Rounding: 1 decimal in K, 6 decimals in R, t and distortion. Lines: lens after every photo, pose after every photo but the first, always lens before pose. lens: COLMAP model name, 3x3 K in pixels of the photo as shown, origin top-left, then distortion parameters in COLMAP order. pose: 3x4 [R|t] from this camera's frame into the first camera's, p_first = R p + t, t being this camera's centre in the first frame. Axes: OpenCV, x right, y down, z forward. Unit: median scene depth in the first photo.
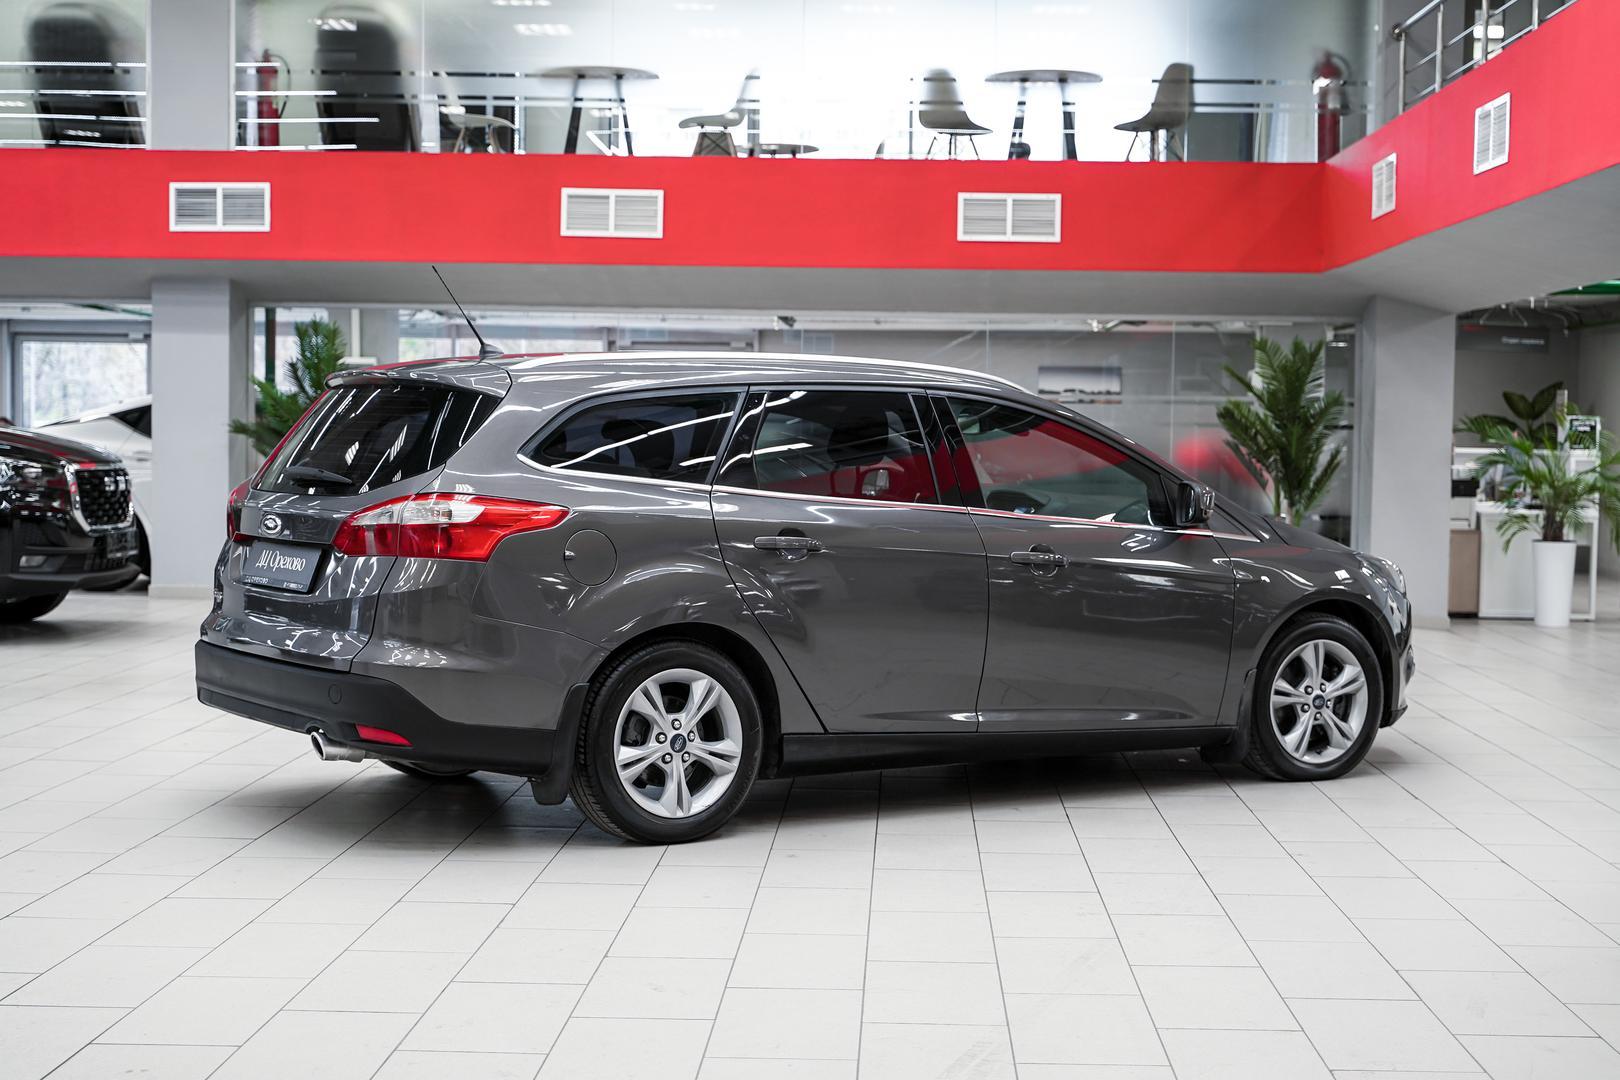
lens RADIAL K [[2447.7, 0, 834.1], [0, 2447.7, 556.3], [0, 0, 1]] dist [-0.002498, 0.017756]
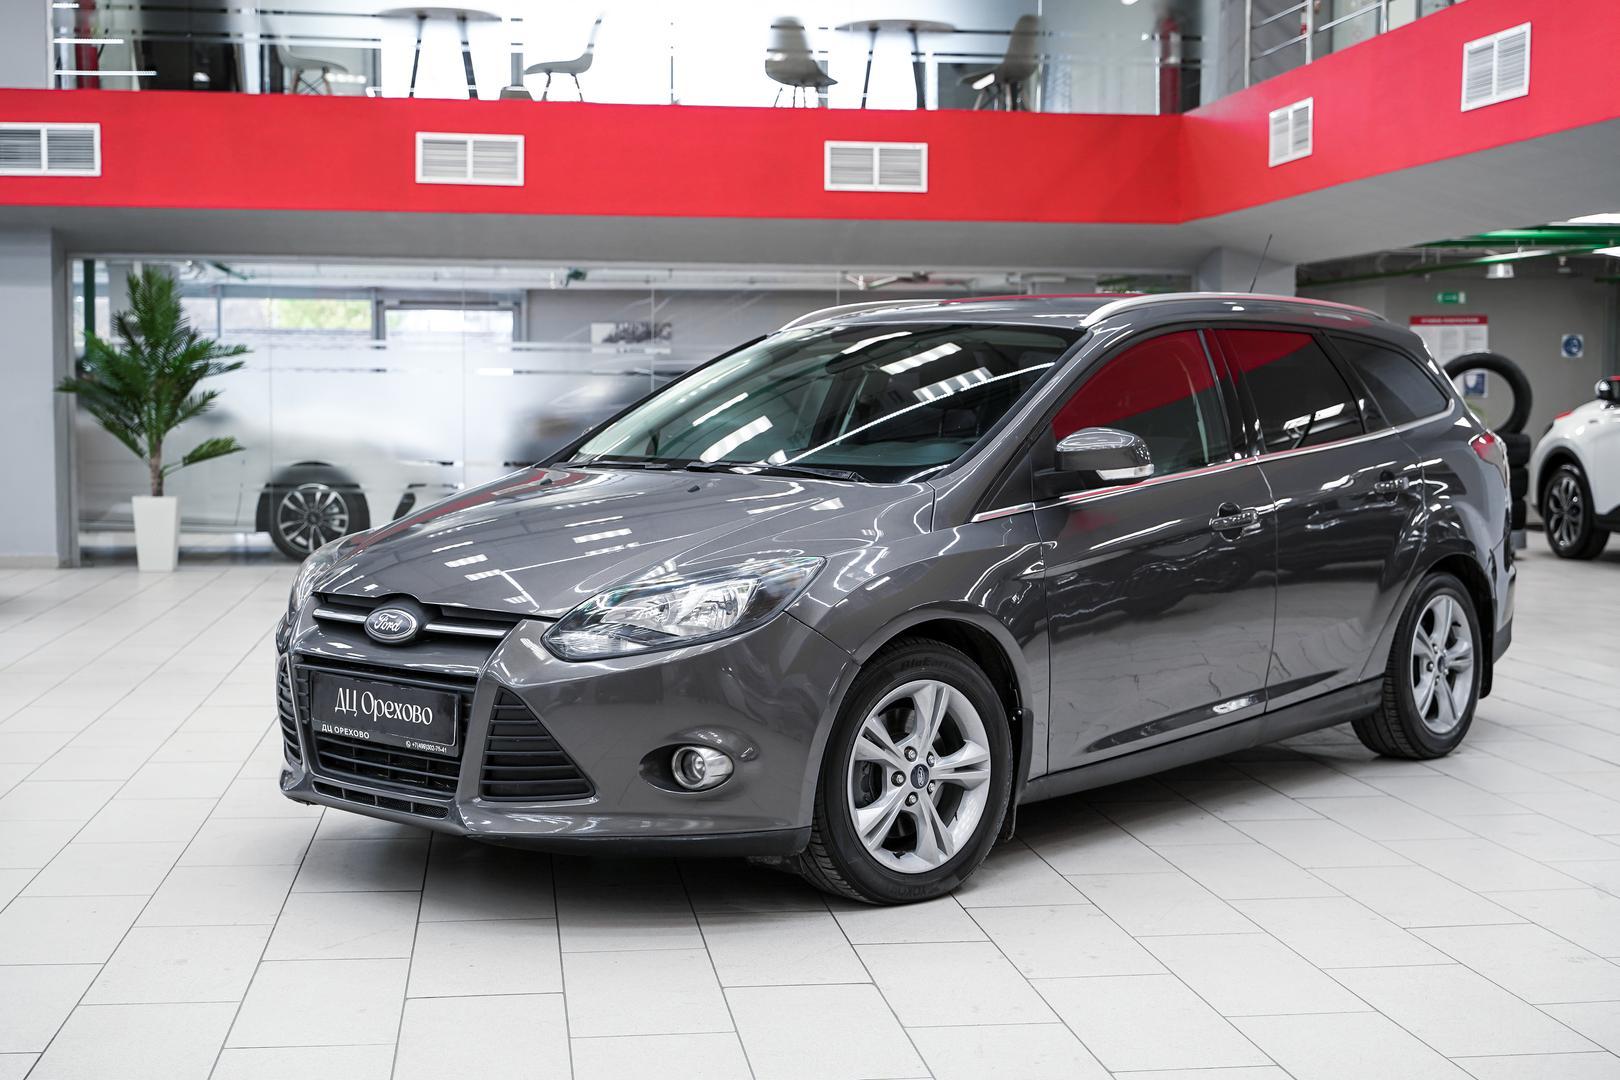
lens RADIAL K [[2184.5, 0, 810.0], [0, 2184.5, 540.0], [0, 0, 1]] dist [0.007445, -0.053400]
pose [[0.986093, -0.020365, 0.164944, -0.098261], [0.017733, 0.999691, 0.017415, -0.002850], [-0.165247, -0.014248, 0.986149, 0.120976]]
